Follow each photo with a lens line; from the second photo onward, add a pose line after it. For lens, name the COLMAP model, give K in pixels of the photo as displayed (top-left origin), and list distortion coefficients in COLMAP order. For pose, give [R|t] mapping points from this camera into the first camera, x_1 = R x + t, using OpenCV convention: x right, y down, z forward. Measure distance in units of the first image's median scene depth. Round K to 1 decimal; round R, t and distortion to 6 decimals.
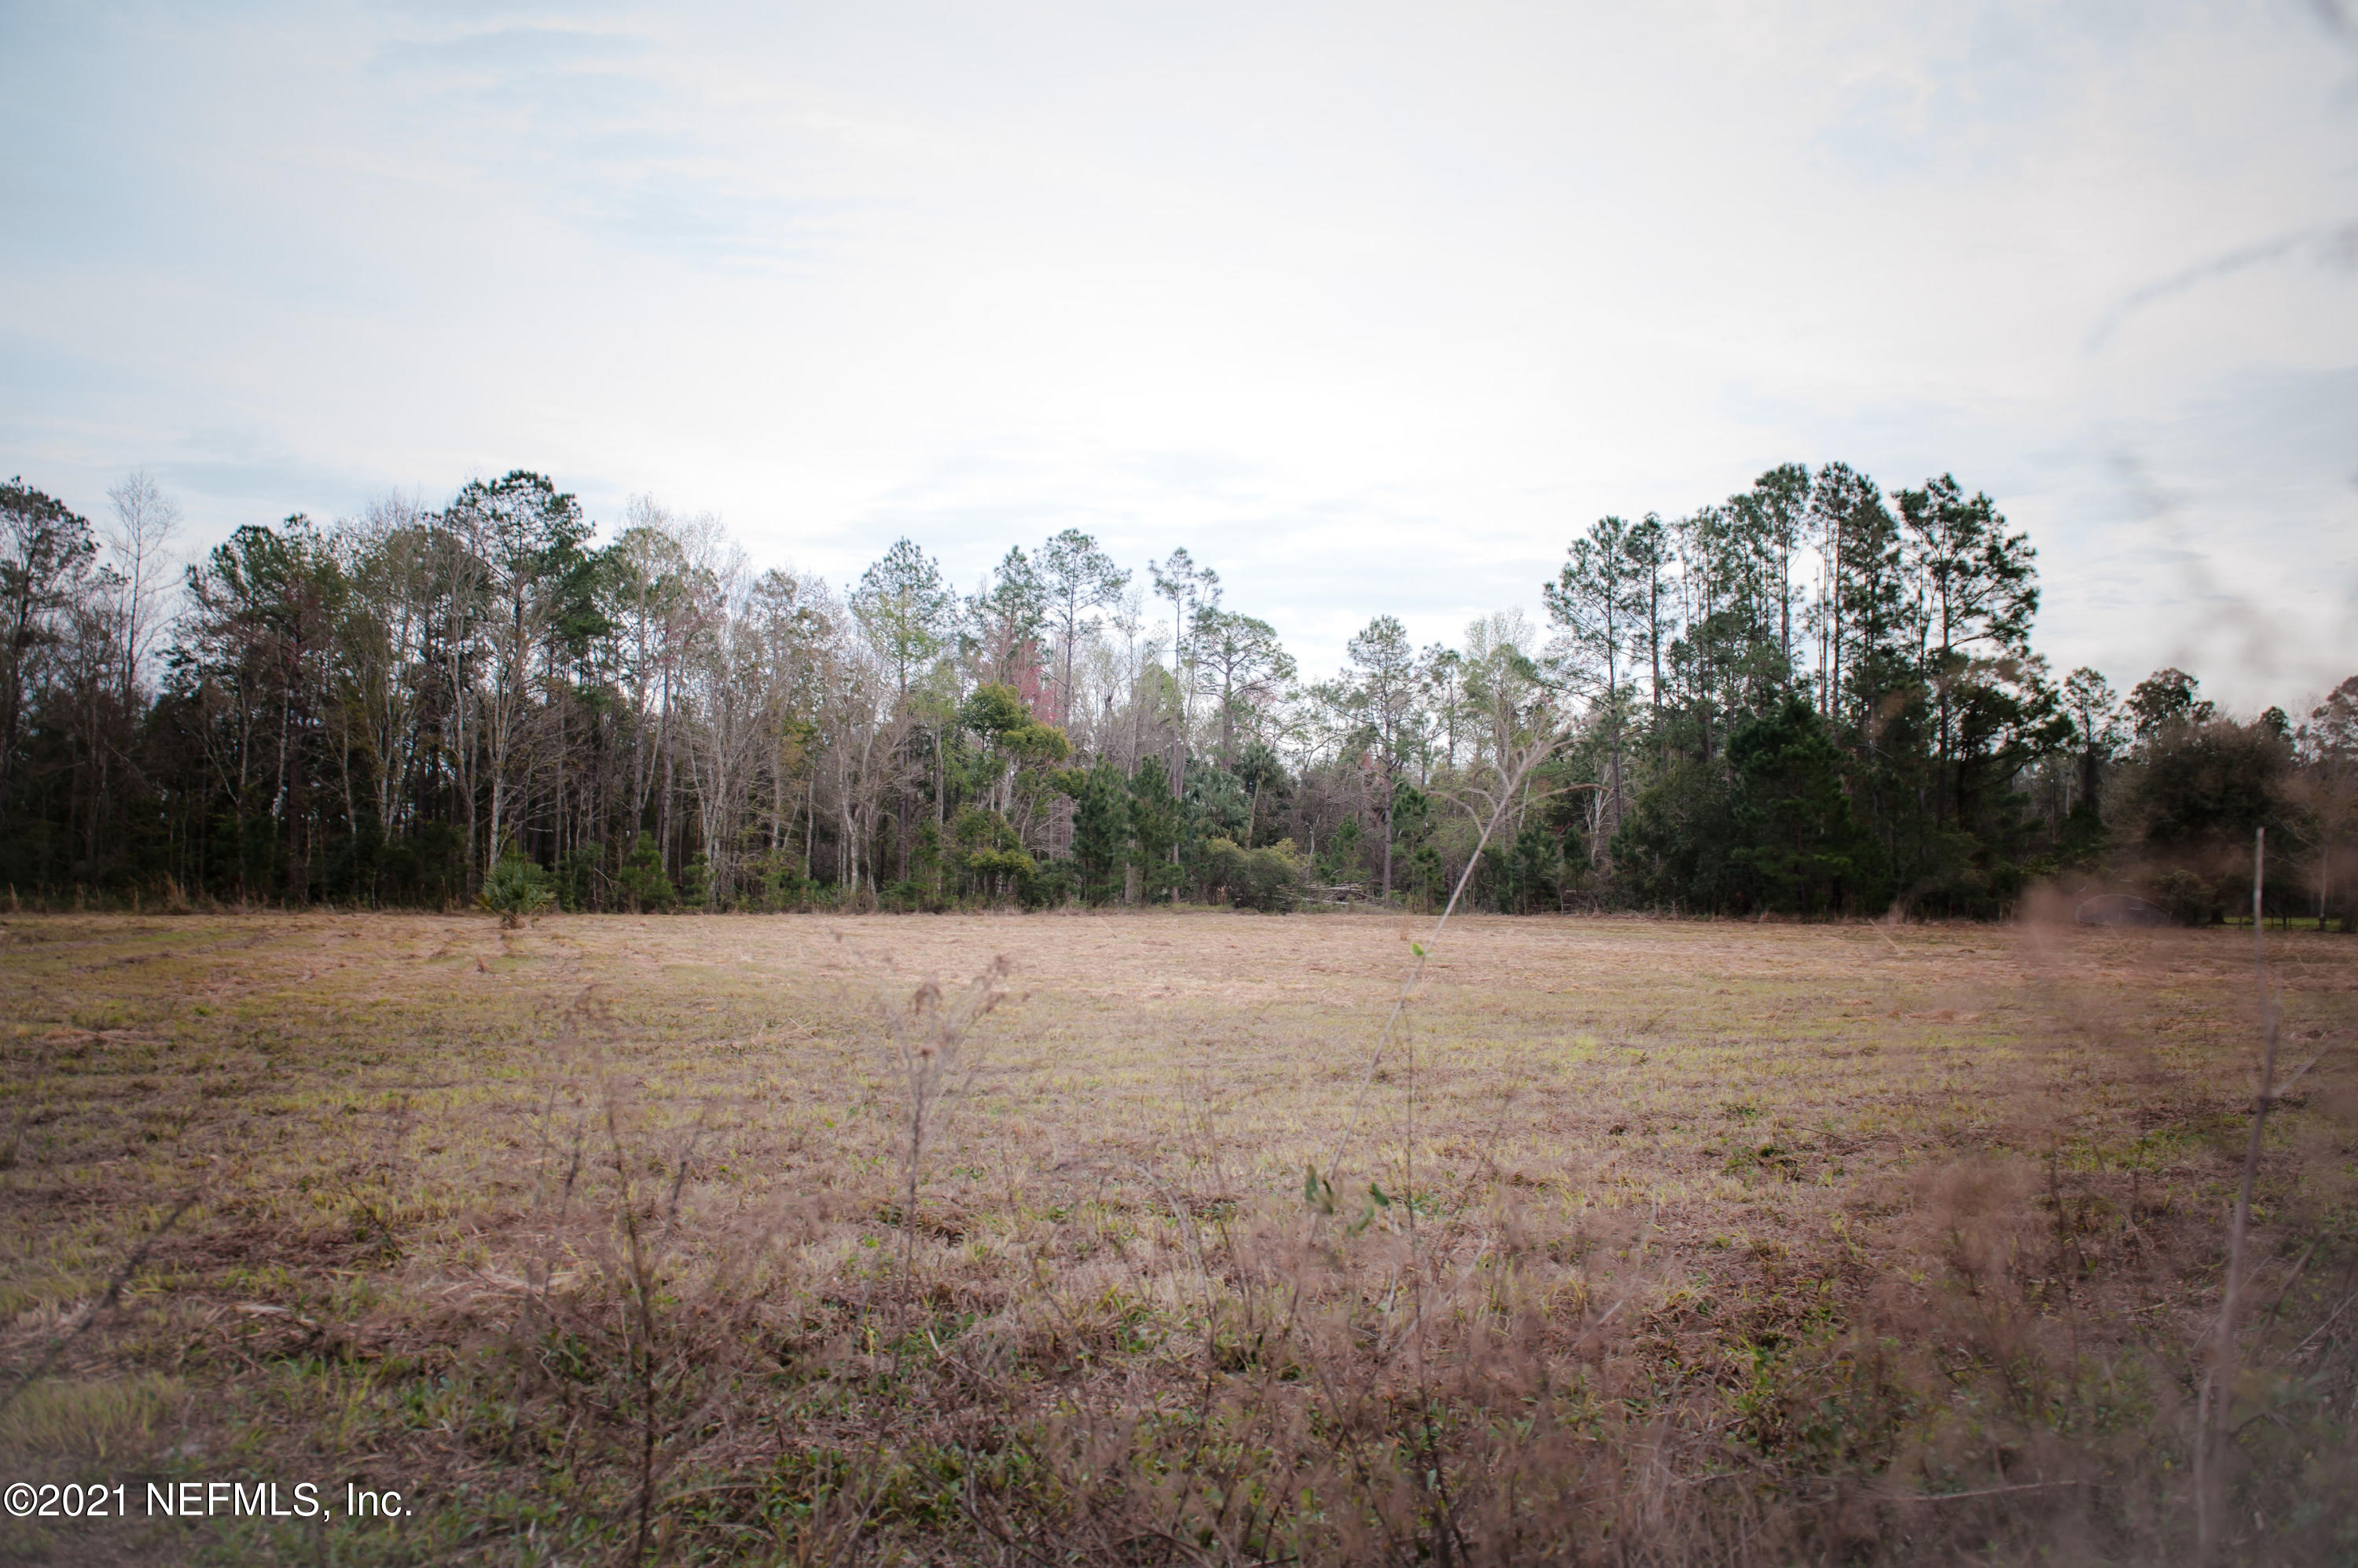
lens RADIAL K [[1672.3, 0, 1166.5], [0, 1672.3, 818.5], [0, 0, 1]] dist [-0.043204, -0.000978]
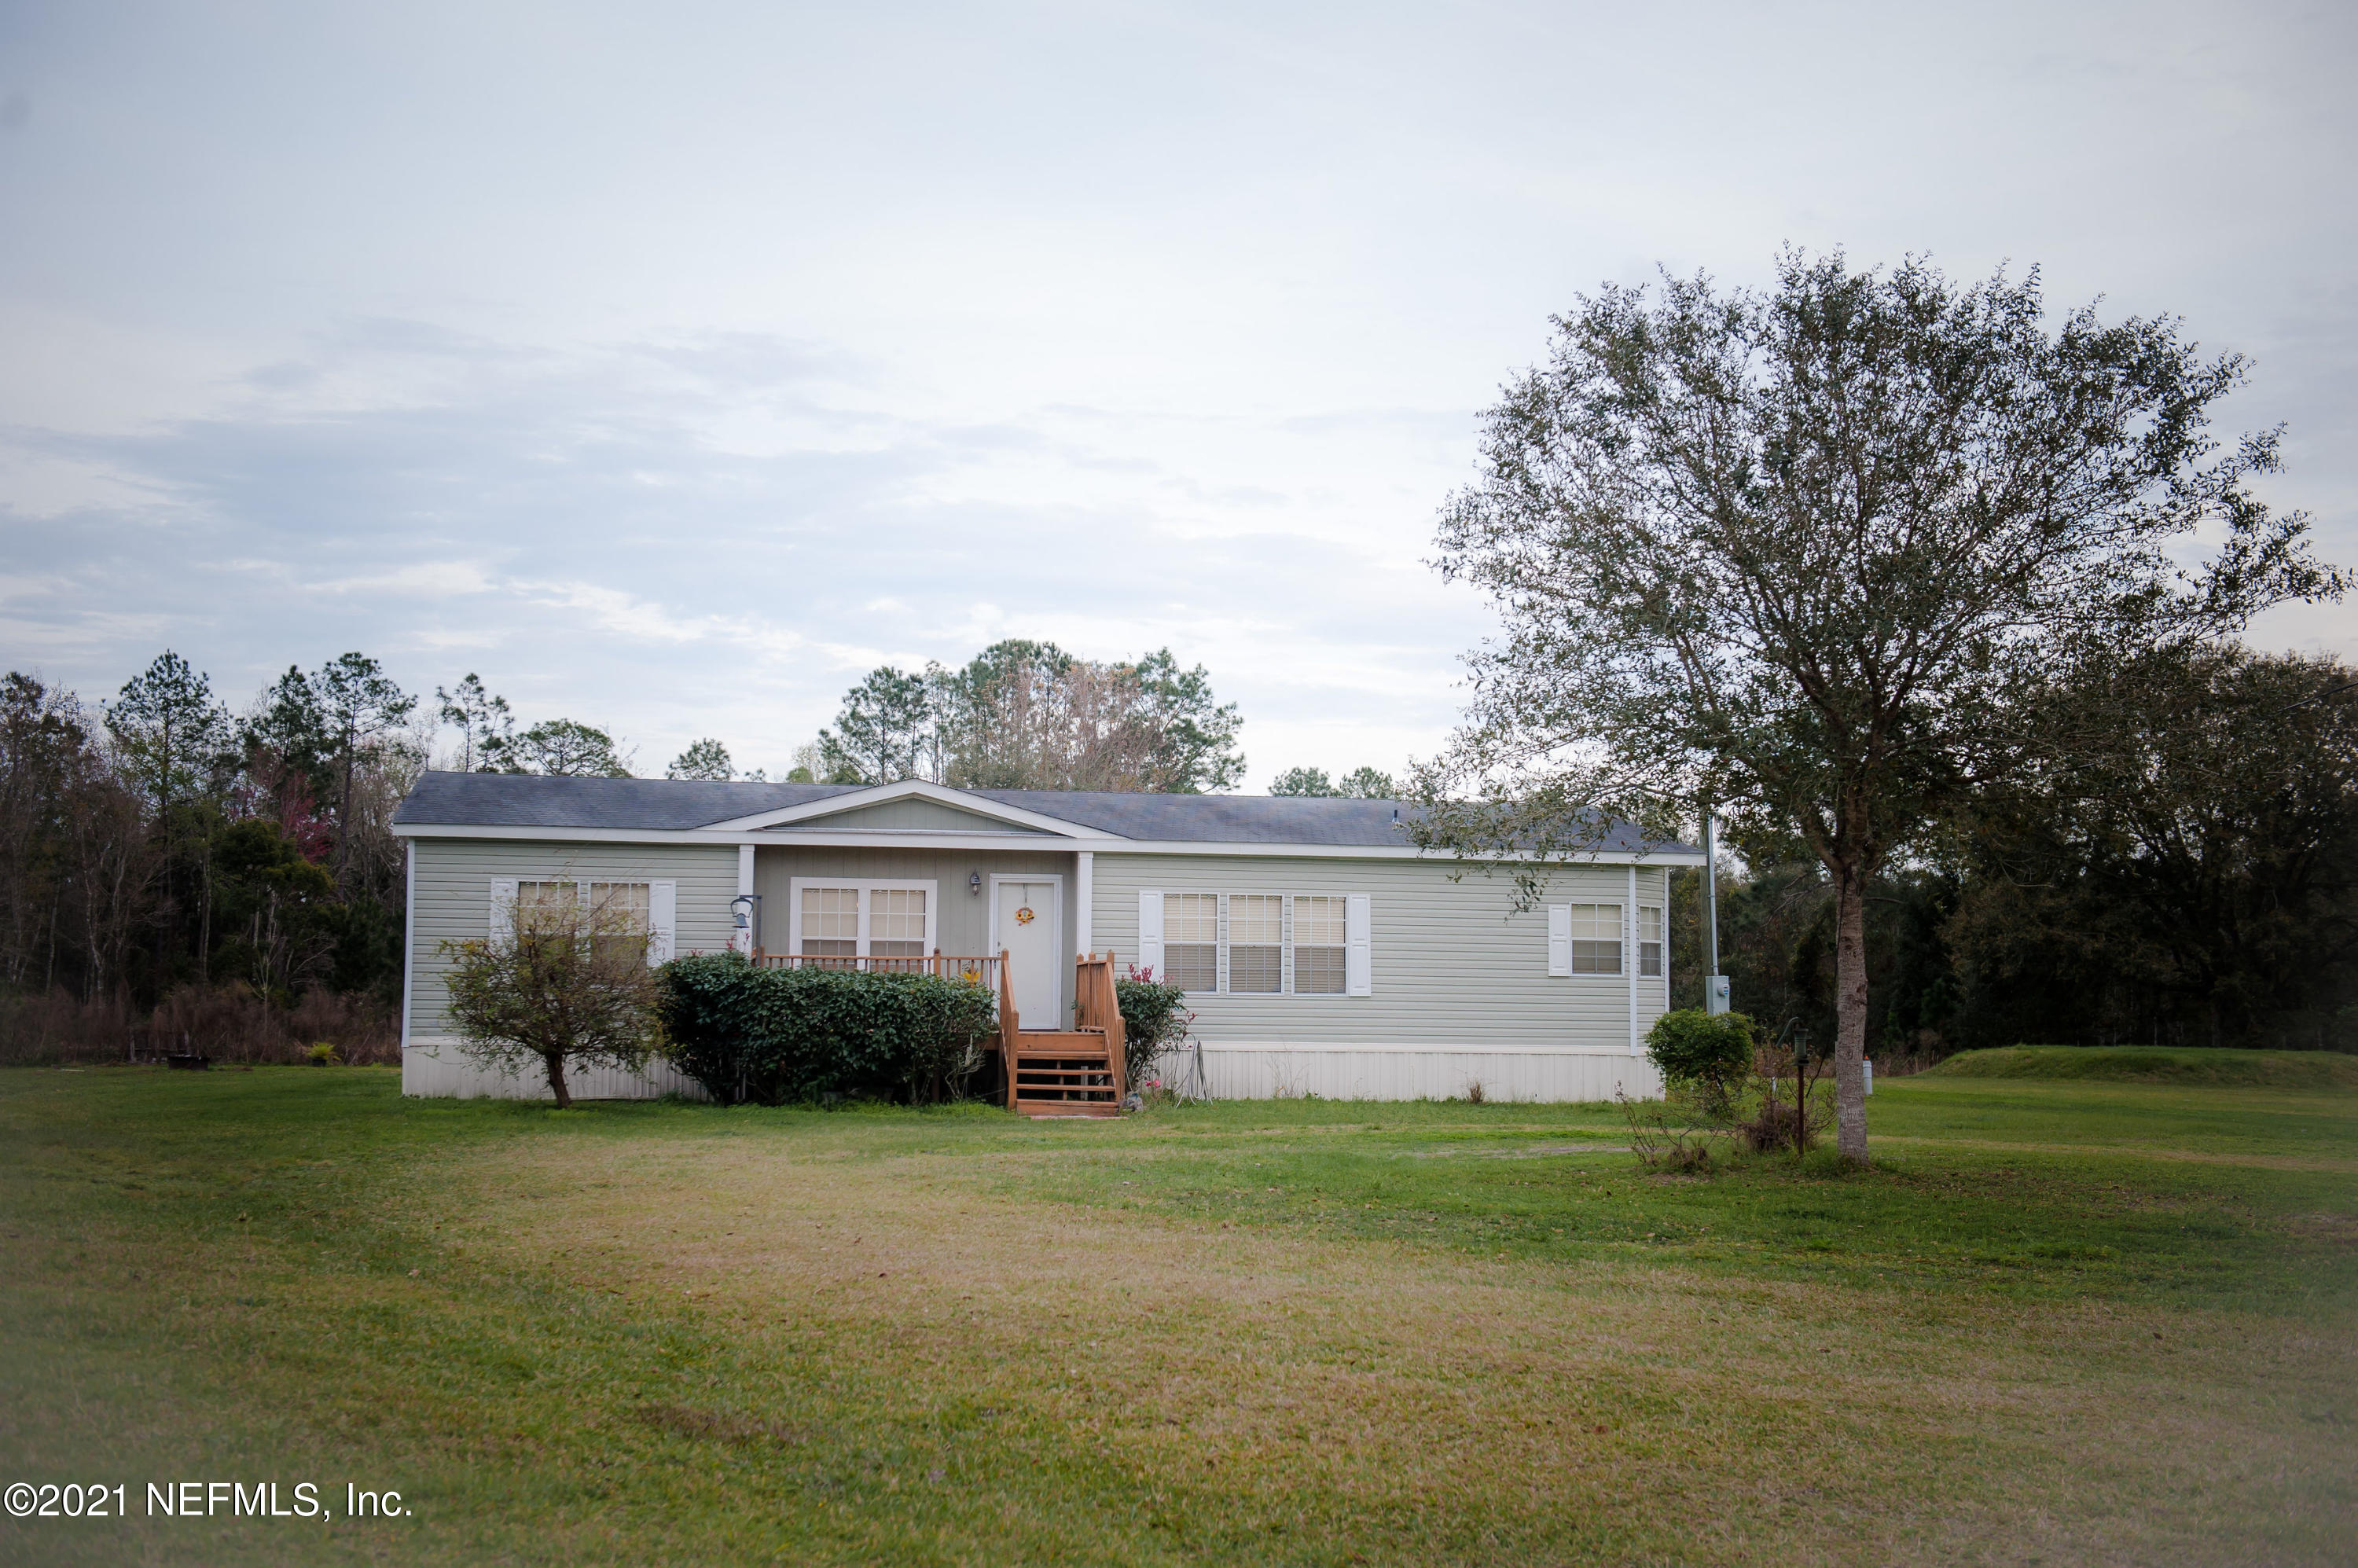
lens RADIAL K [[2747.3, 0, 1149.0], [0, 2747.3, 791.7], [0, 0, 1]] dist [0.086575, 0.035229]
pose [[0.985353, 0.020608, 0.169275, 0.126621], [-0.011971, 0.998581, -0.051889, -0.014573], [-0.170105, 0.049103, 0.984202, -0.650930]]
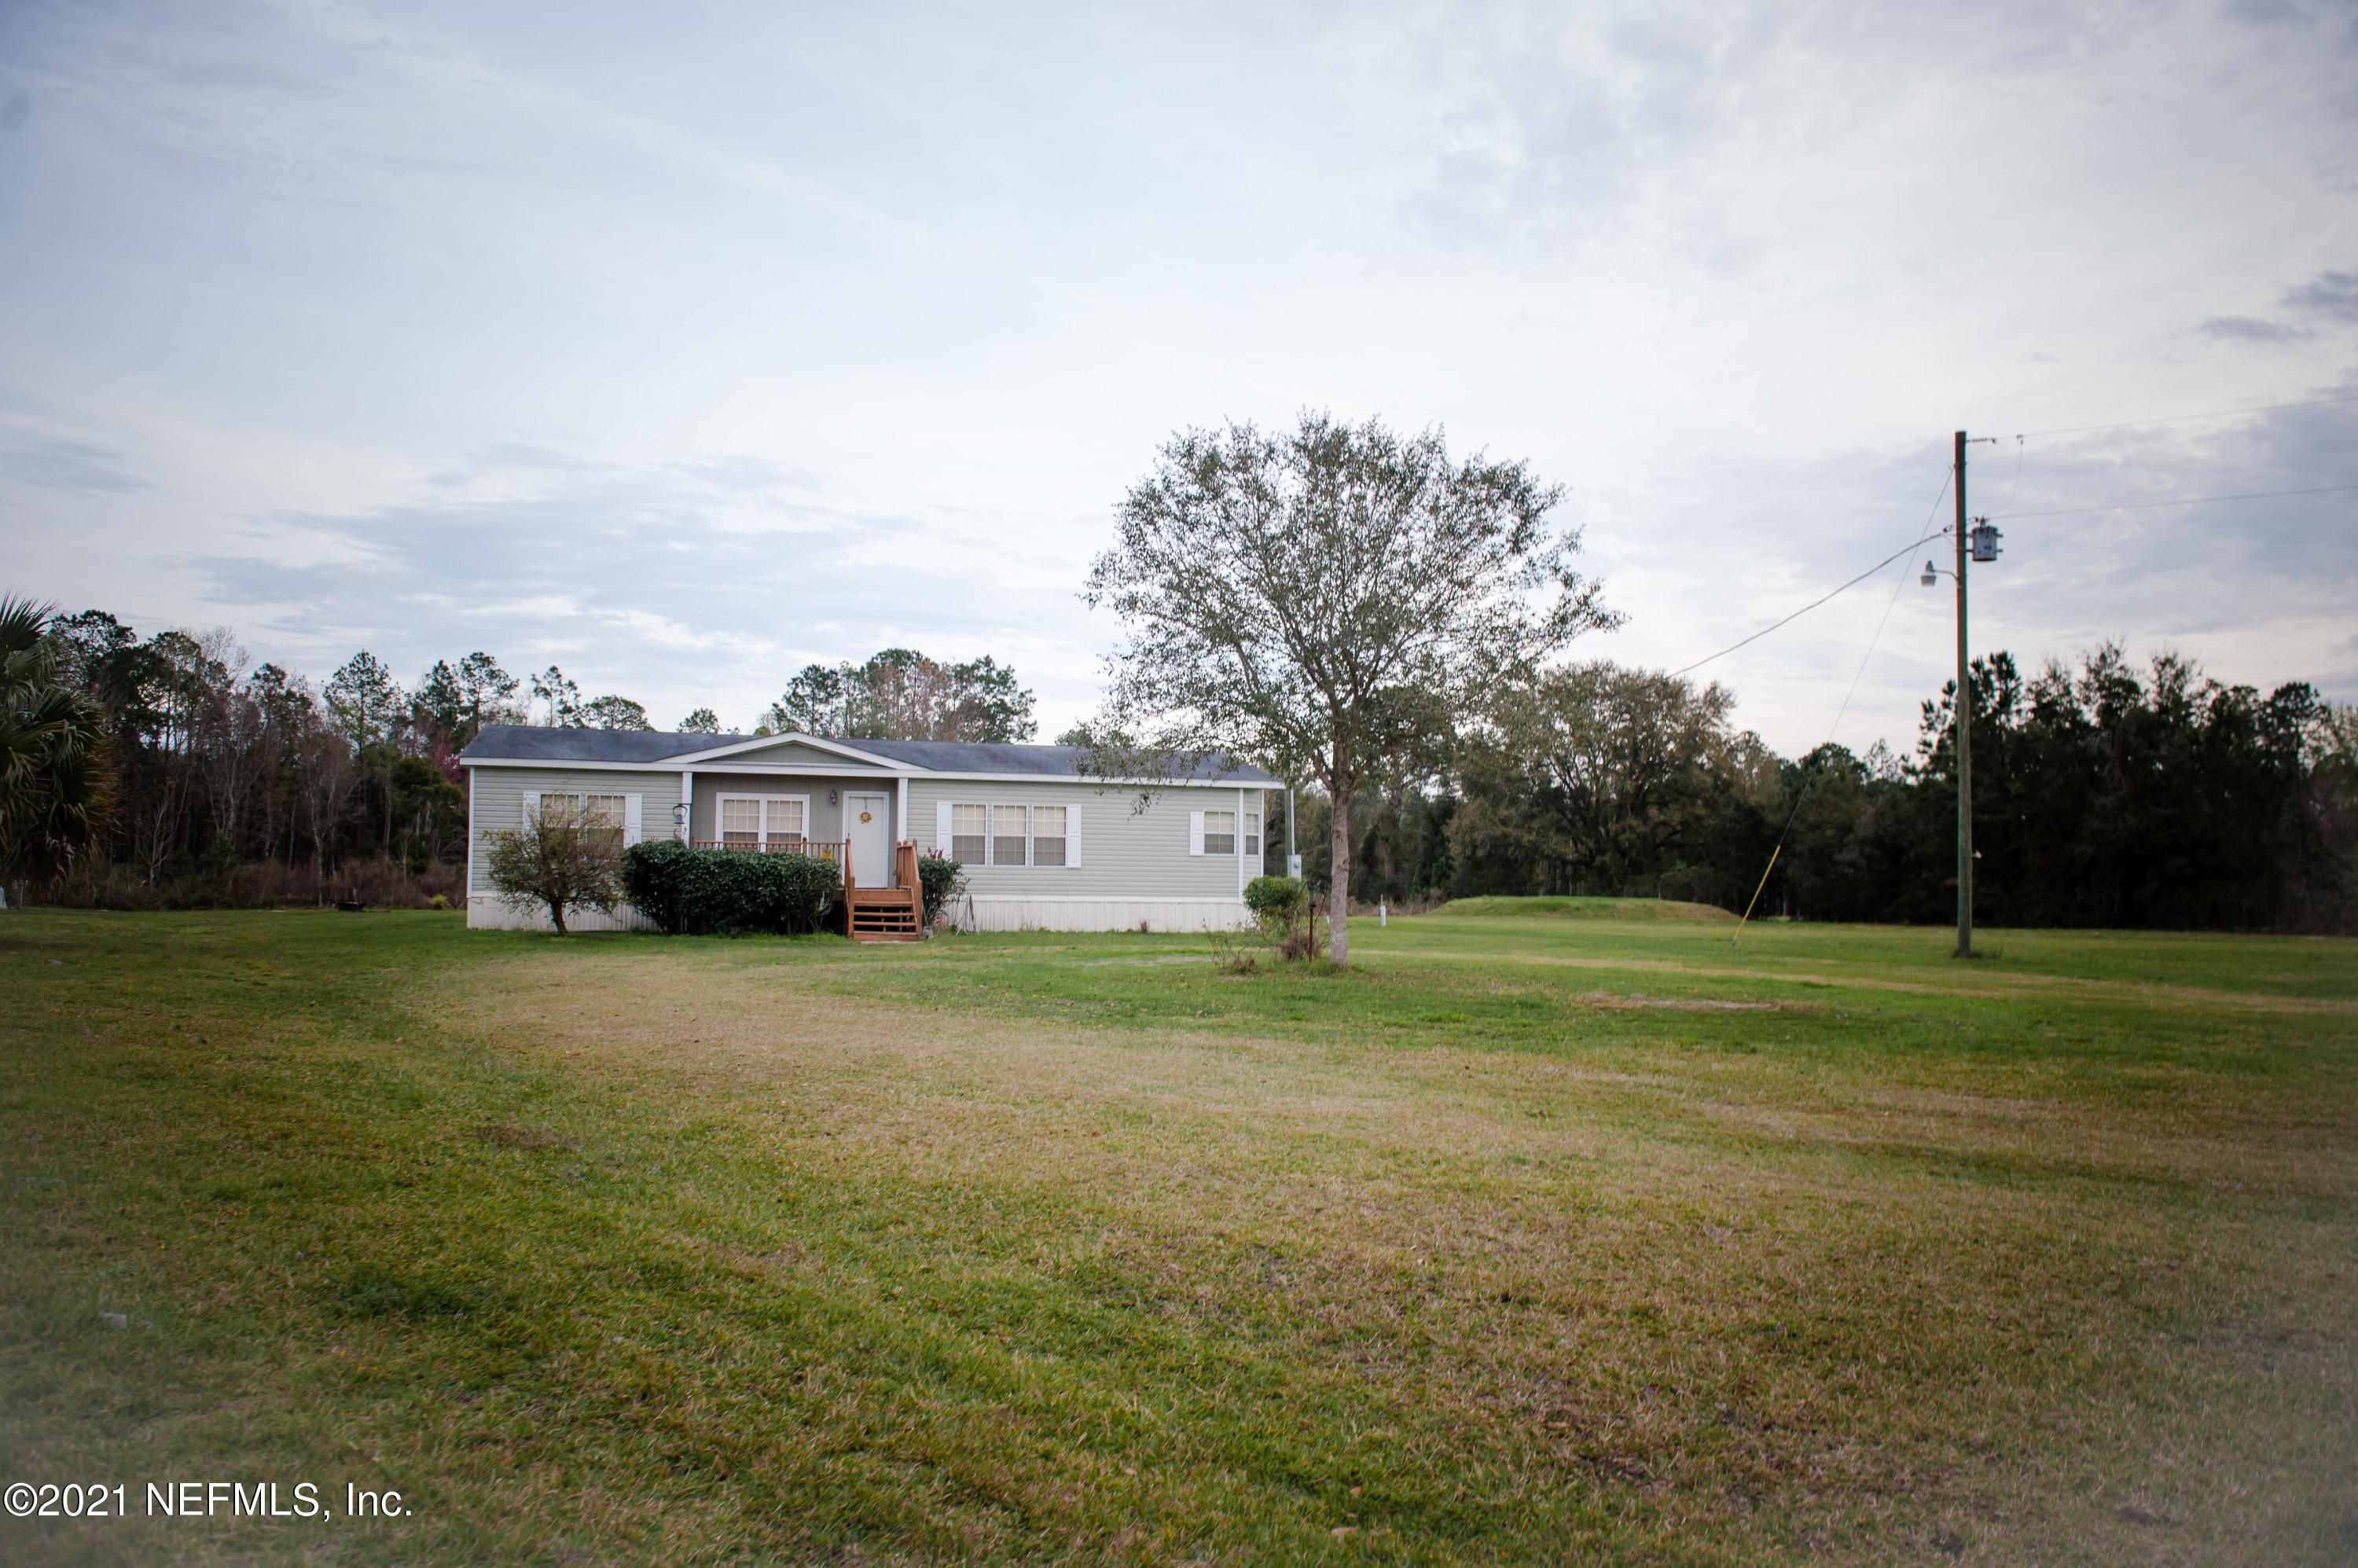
lens RADIAL K [[1672.3, 0, 1166.5], [0, 1672.3, 818.5], [0, 0, 1]] dist [-0.043204, -0.000978]
pose [[0.962391, 0.016909, 0.271142, 0.141100], [-0.014962, 0.999845, -0.009249, -0.014261], [-0.271256, 0.004844, 0.962495, -0.647289]]
